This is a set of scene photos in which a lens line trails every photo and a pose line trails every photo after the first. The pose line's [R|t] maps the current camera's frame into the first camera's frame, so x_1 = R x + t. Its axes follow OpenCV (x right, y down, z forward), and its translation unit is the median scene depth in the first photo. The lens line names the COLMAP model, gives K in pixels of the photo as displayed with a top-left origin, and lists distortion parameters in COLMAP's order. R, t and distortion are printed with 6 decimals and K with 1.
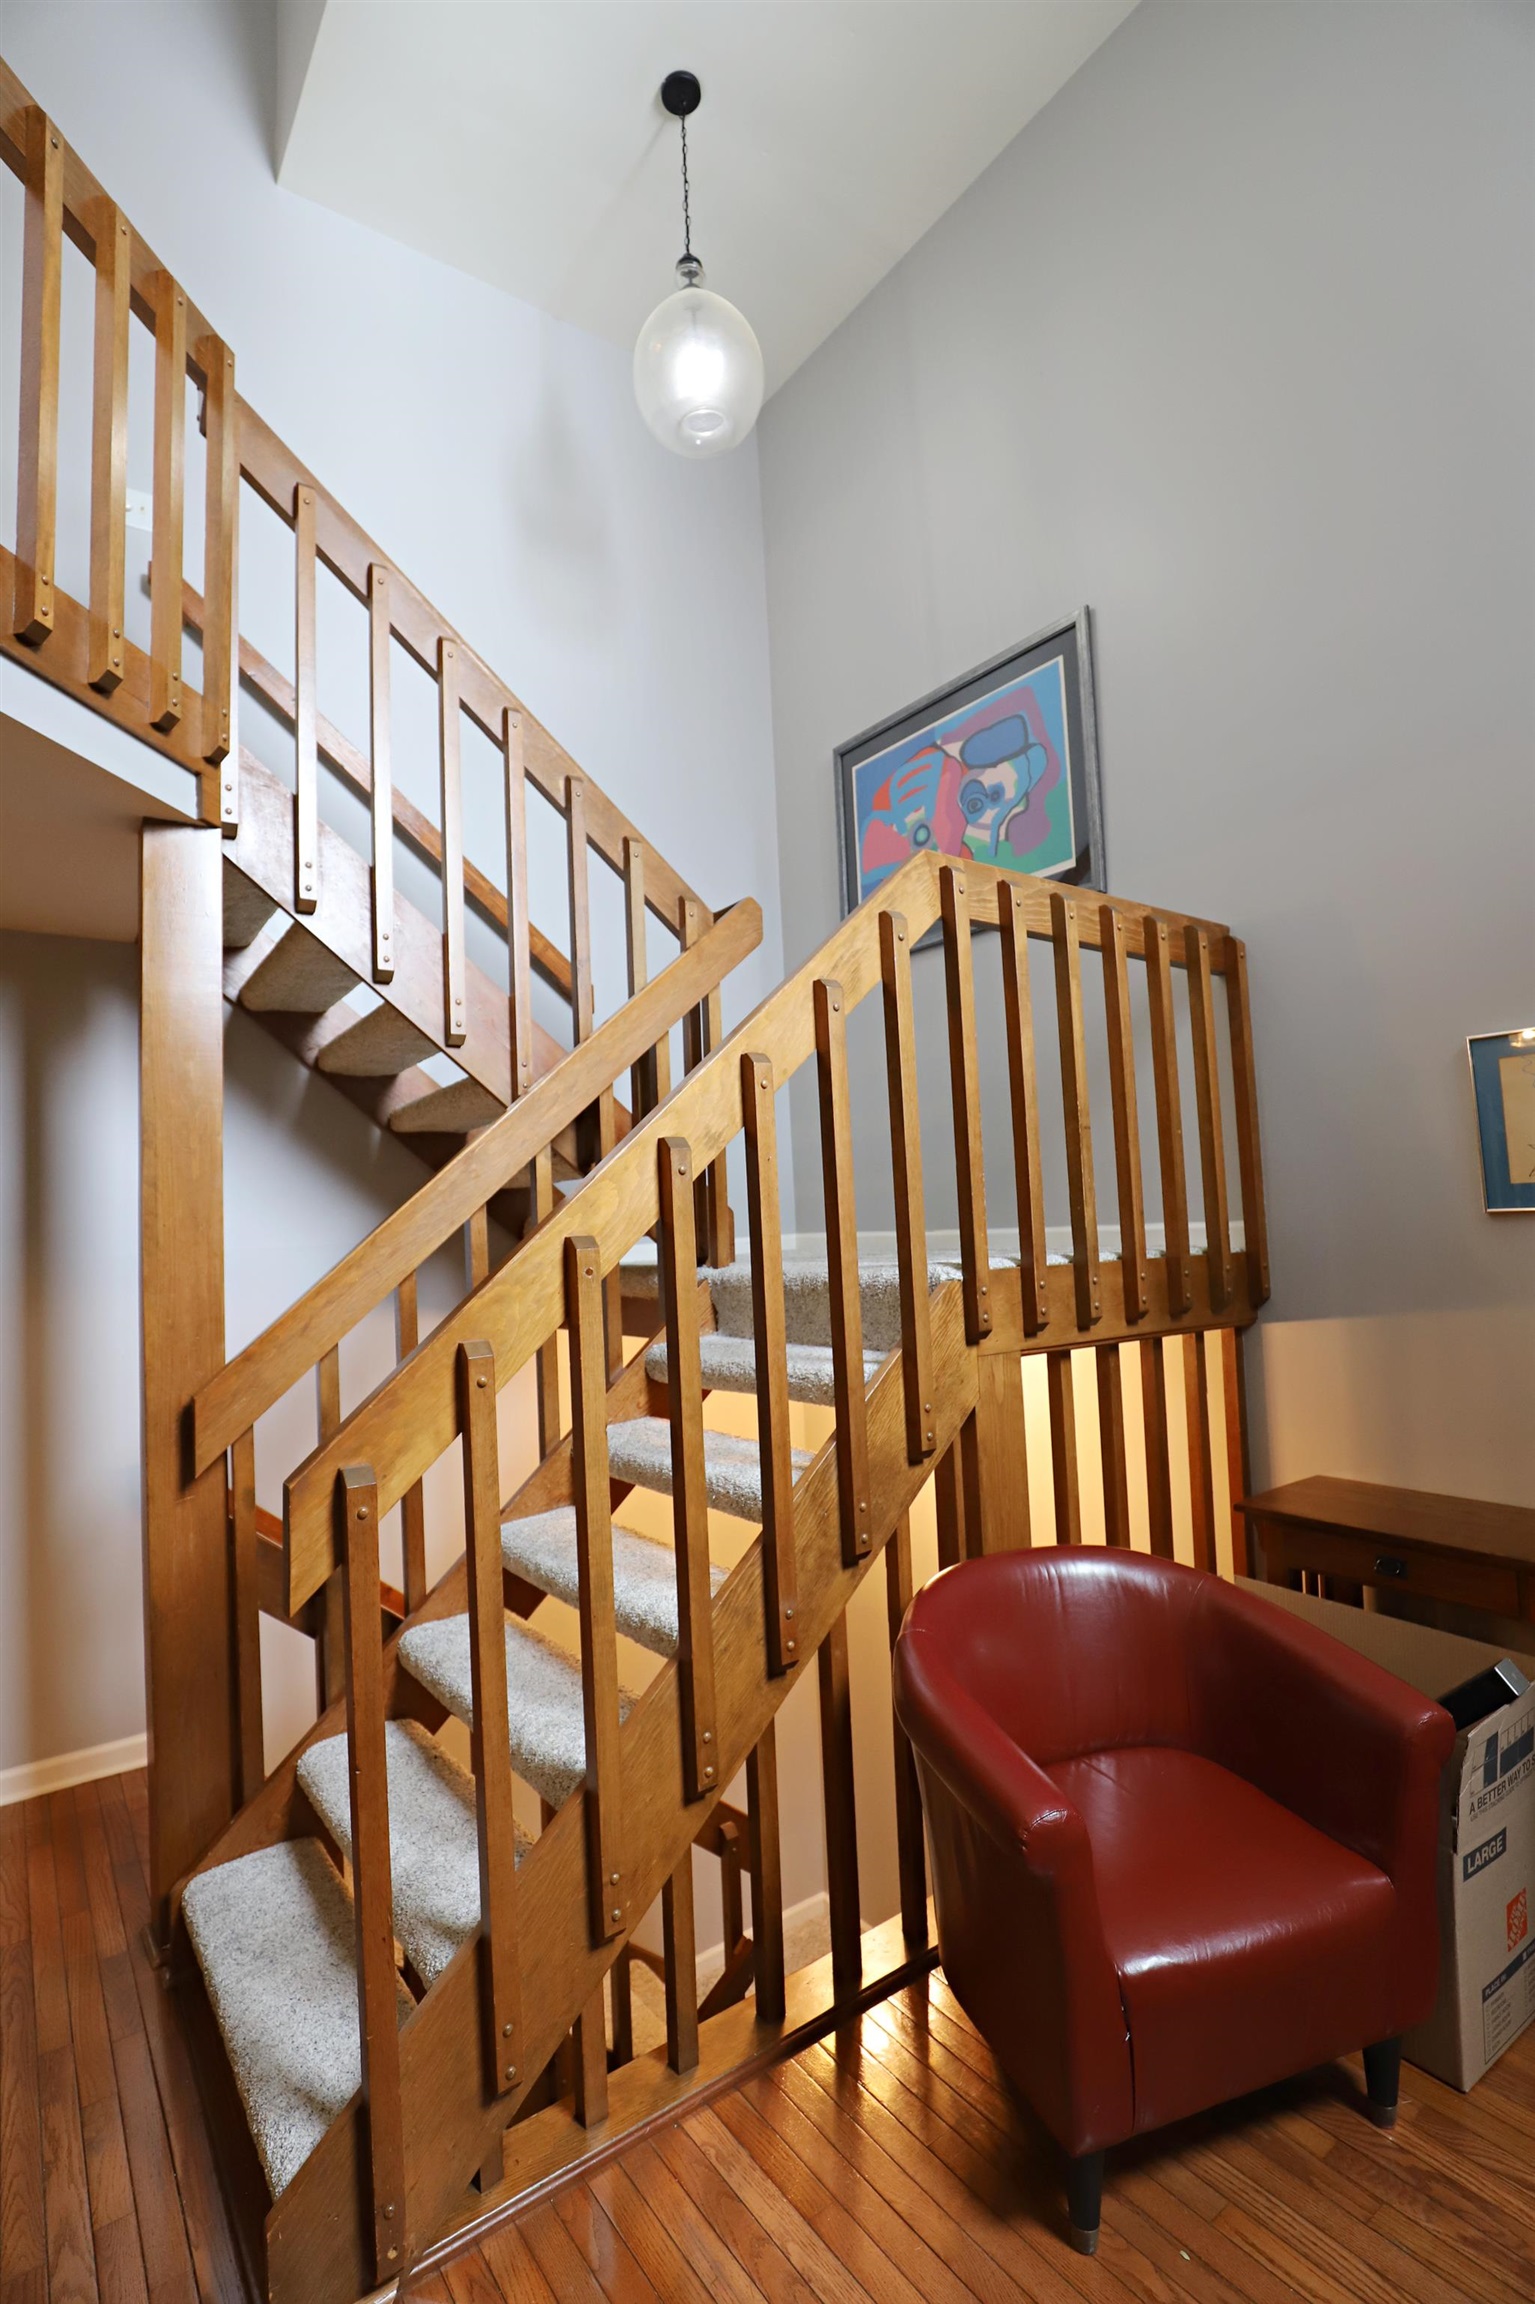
lens RADIAL K [[1121.5, 0, 767.5], [0, 1121.5, 1152.0], [0, 0, 1]] dist [-0.052041, 0.033946]
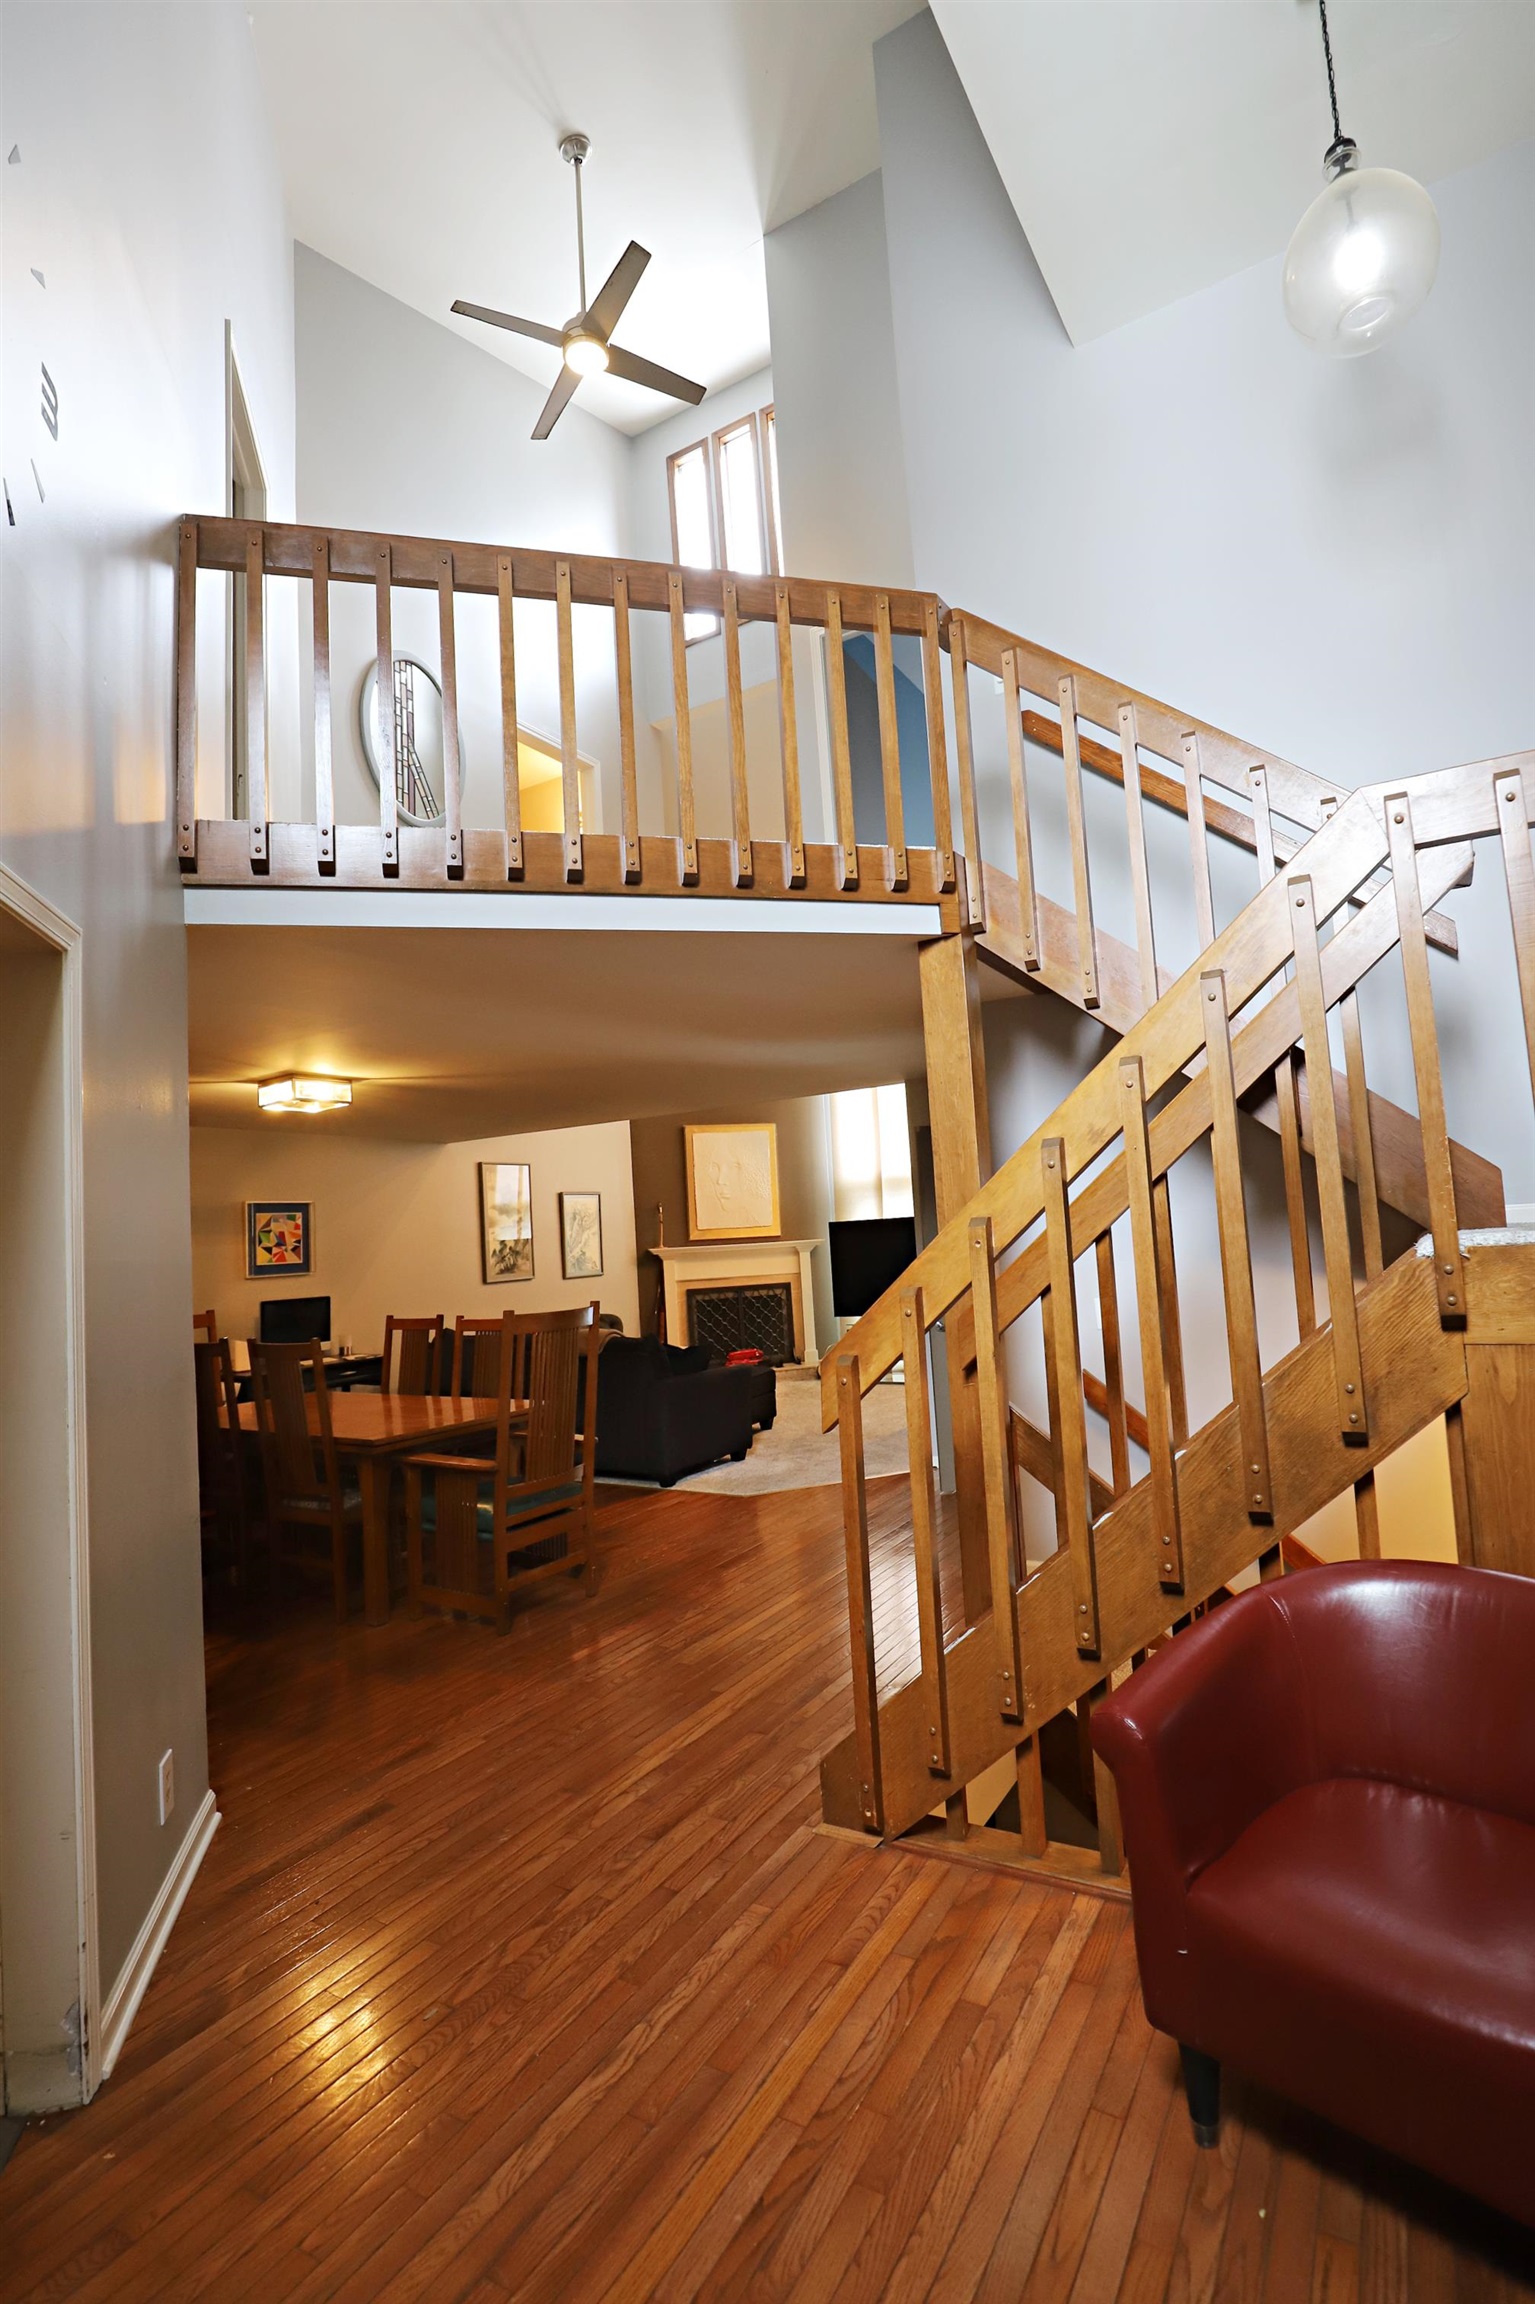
lens RADIAL K [[1090.0, 0, 767.5], [0, 1090.0, 1152.0], [0, 0, 1]] dist [-0.000213, 0.000162]
pose [[0.390581, -0.048036, -0.919315, 0.854951], [0.102368, 0.994710, -0.008484, -0.018565], [0.914859, -0.090795, 0.393432, 0.195282]]
